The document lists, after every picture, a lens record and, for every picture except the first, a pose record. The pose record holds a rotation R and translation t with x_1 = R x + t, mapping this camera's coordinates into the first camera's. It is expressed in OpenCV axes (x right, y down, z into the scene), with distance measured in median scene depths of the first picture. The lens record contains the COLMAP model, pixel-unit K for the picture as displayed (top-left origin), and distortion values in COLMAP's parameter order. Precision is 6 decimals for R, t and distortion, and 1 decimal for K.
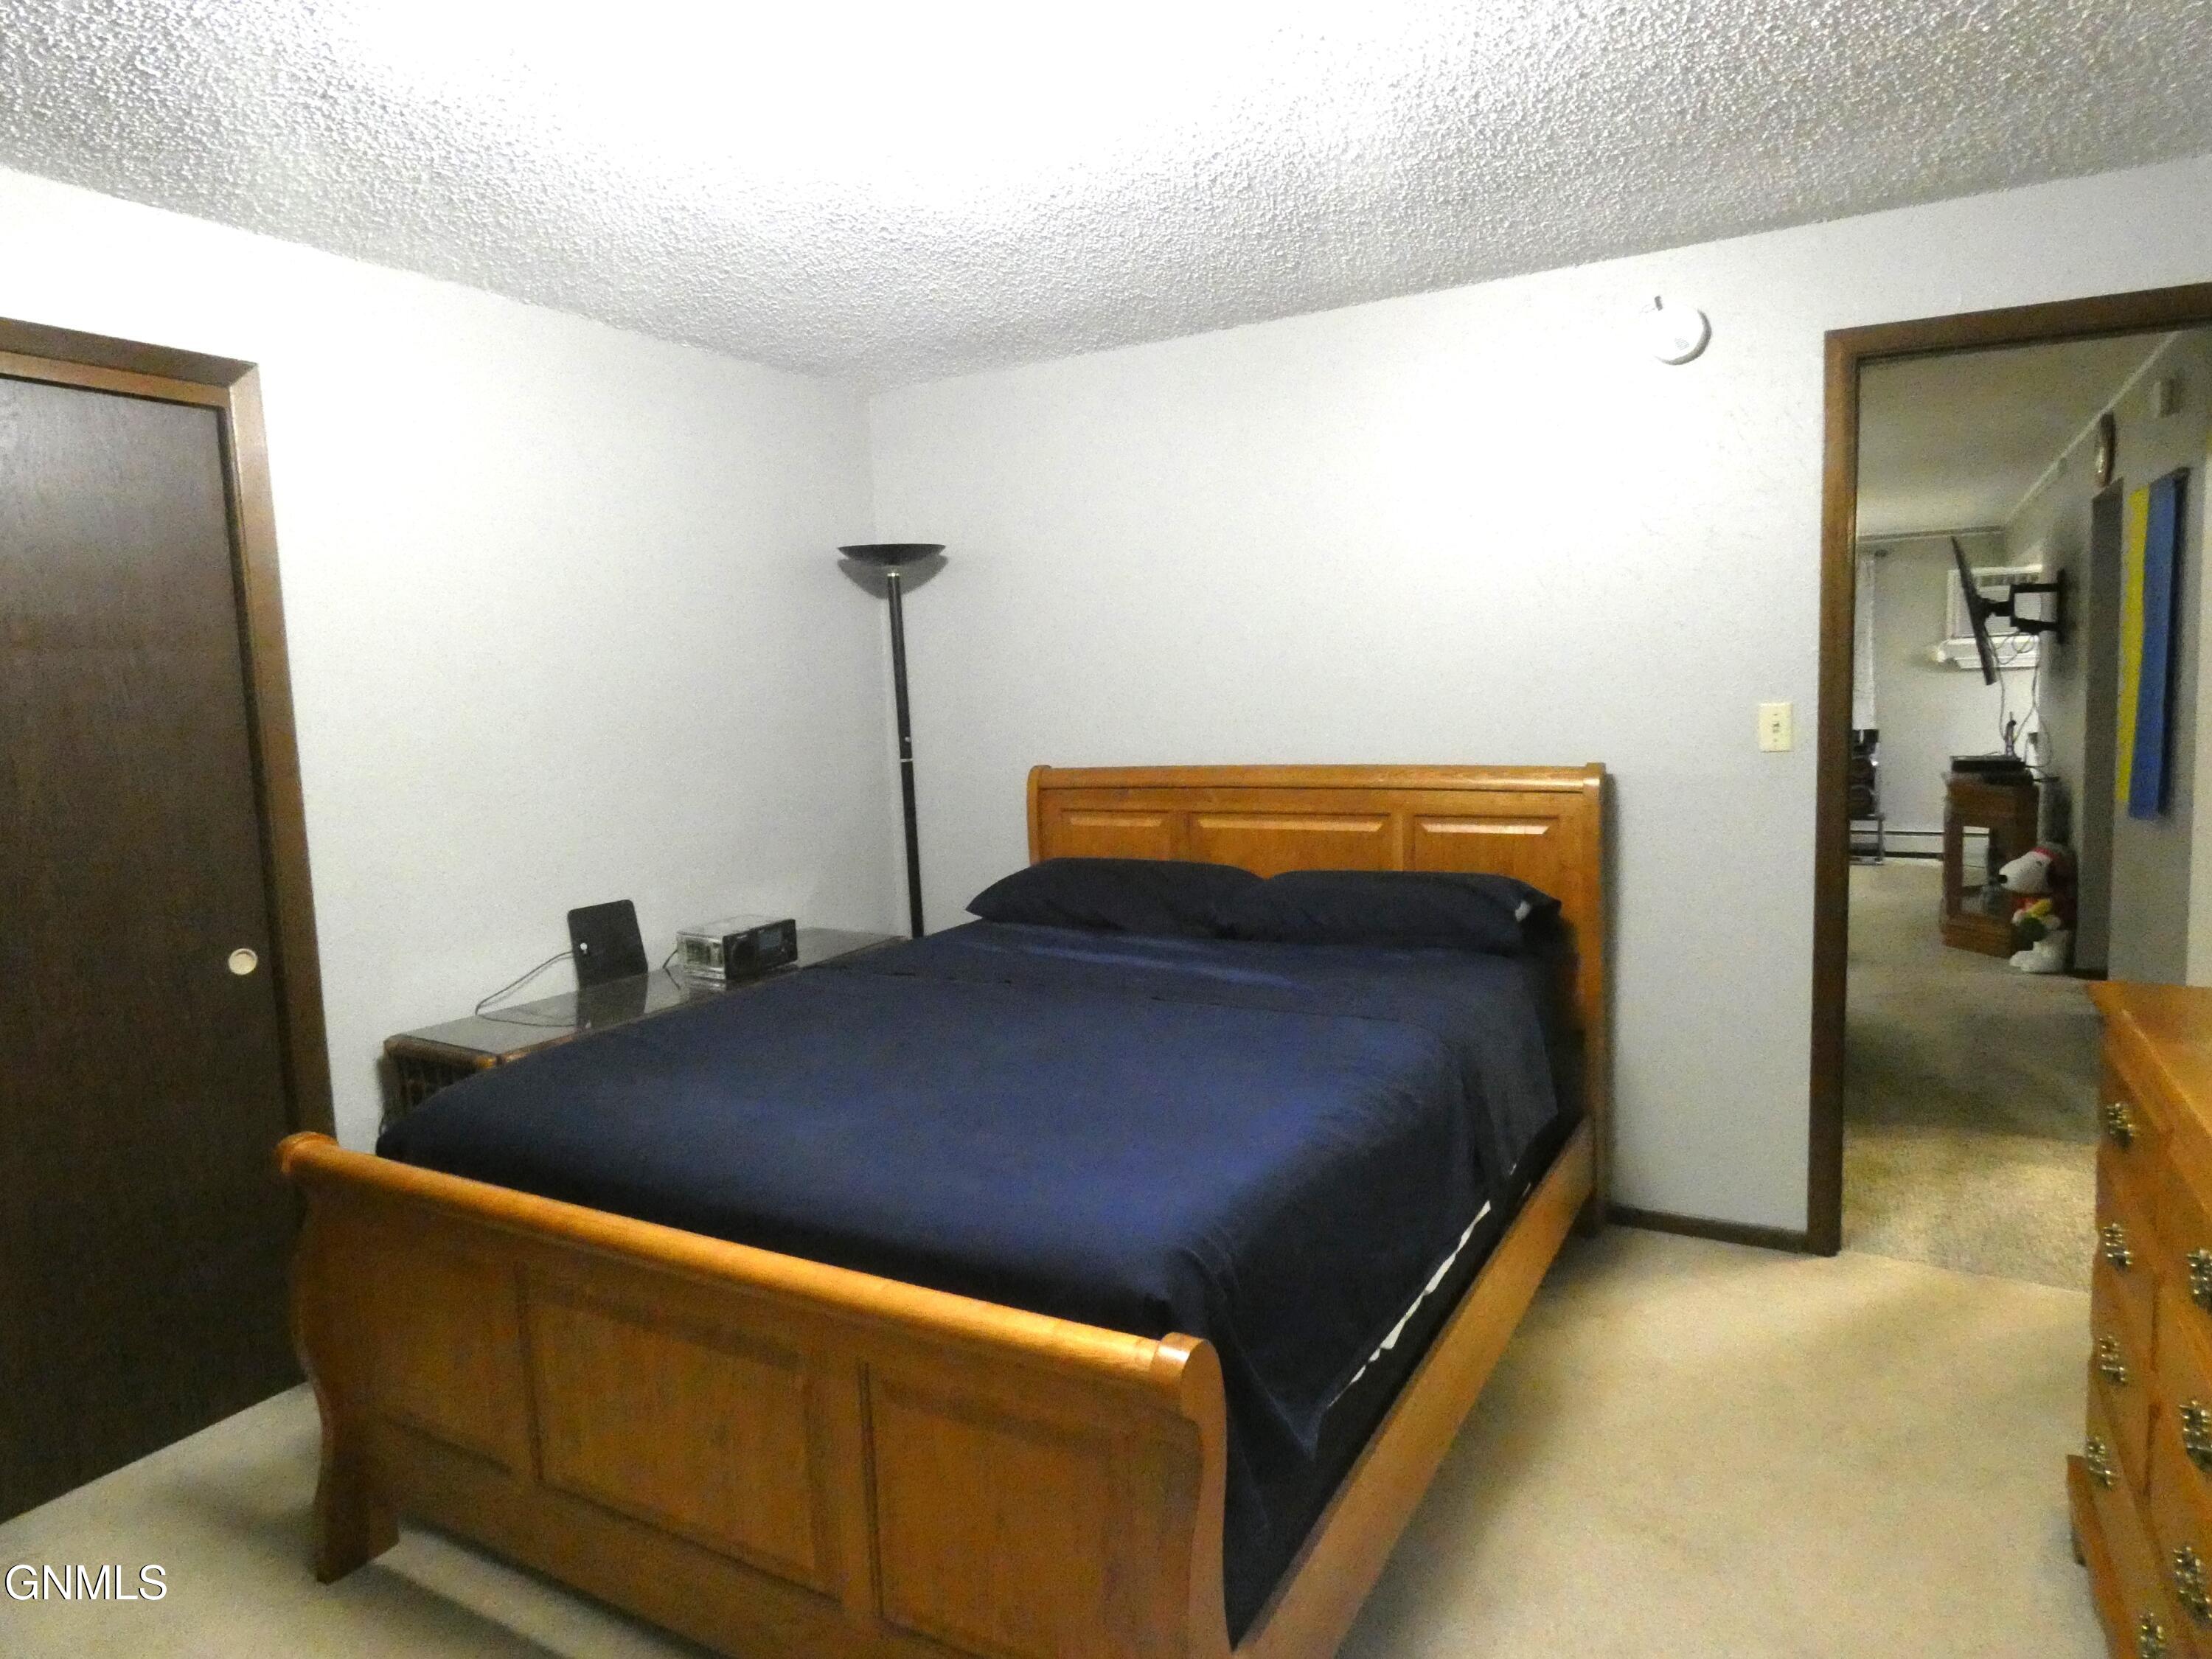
lens RADIAL K [[1319.2, 0, 1117.5], [0, 1319.2, 822.2], [0, 0, 1]] dist [0.000490, -0.008292]
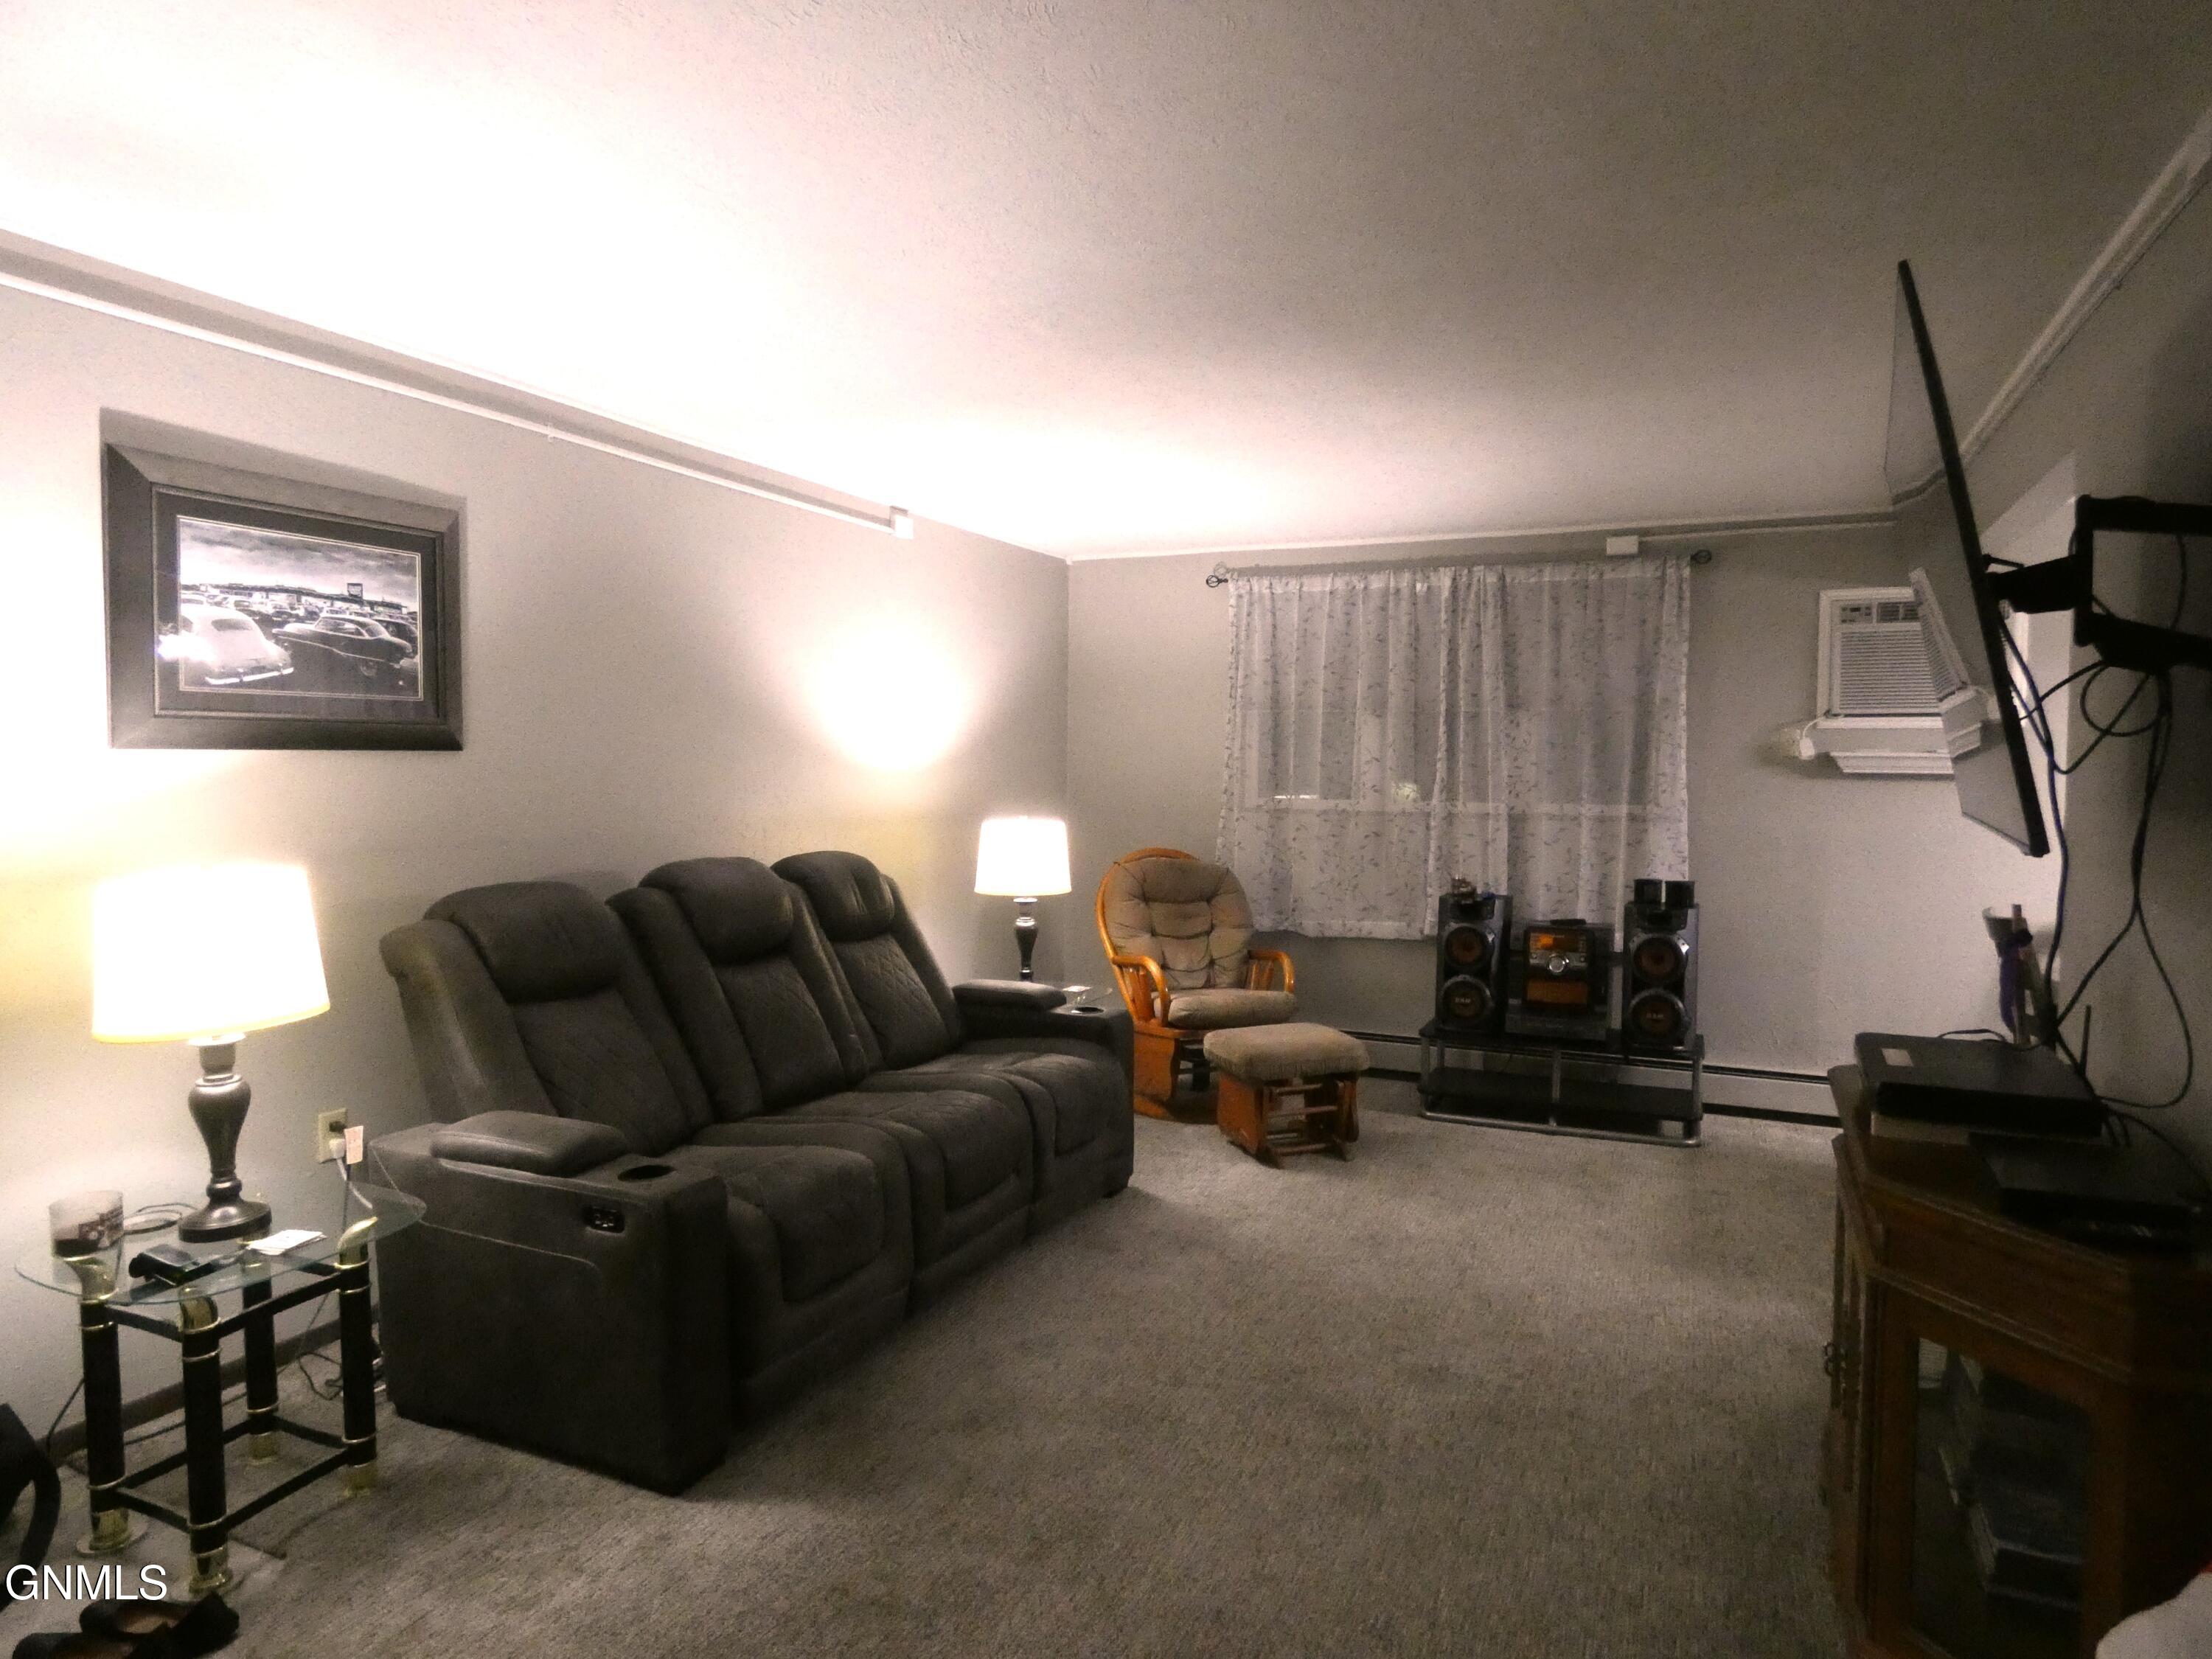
lens RADIAL K [[1319.2, 0, 1139.0], [0, 1319.2, 801.7], [0, 0, 1]] dist [0.000490, -0.008292]
pose [[0.993278, 0.045624, 0.106382, 0.303652], [-0.038742, 0.997074, -0.065891, -0.059536], [-0.109077, 0.061327, 0.992140, 0.506191]]
